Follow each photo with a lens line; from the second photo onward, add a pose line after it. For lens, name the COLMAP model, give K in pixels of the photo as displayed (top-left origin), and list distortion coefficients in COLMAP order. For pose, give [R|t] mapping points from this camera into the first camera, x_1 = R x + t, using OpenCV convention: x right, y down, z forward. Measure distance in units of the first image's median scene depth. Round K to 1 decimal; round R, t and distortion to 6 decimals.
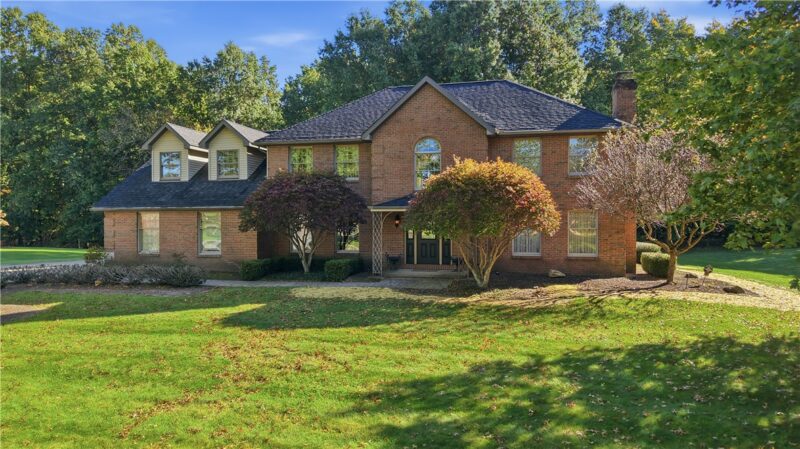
lens RADIAL K [[540.4, 0, 399.5], [0, 540.4, 224.1], [0, 0, 1]] dist [0.020664, -0.025204]
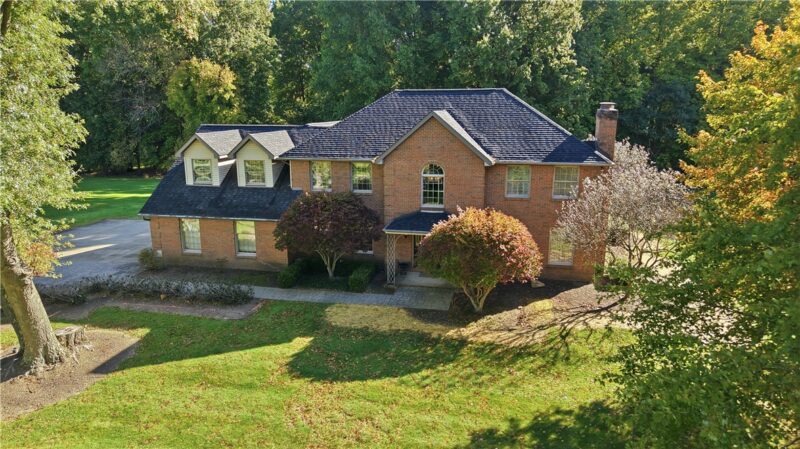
lens RADIAL K [[540.4, 0, 401.1], [0, 540.4, 224.7], [0, 0, 1]] dist [0.020664, -0.025204]
pose [[0.999741, -0.007198, 0.021578, -0.039101], [0.002539, 0.977998, 0.208601, -0.253656], [-0.022605, -0.208492, 0.977763, -0.141588]]
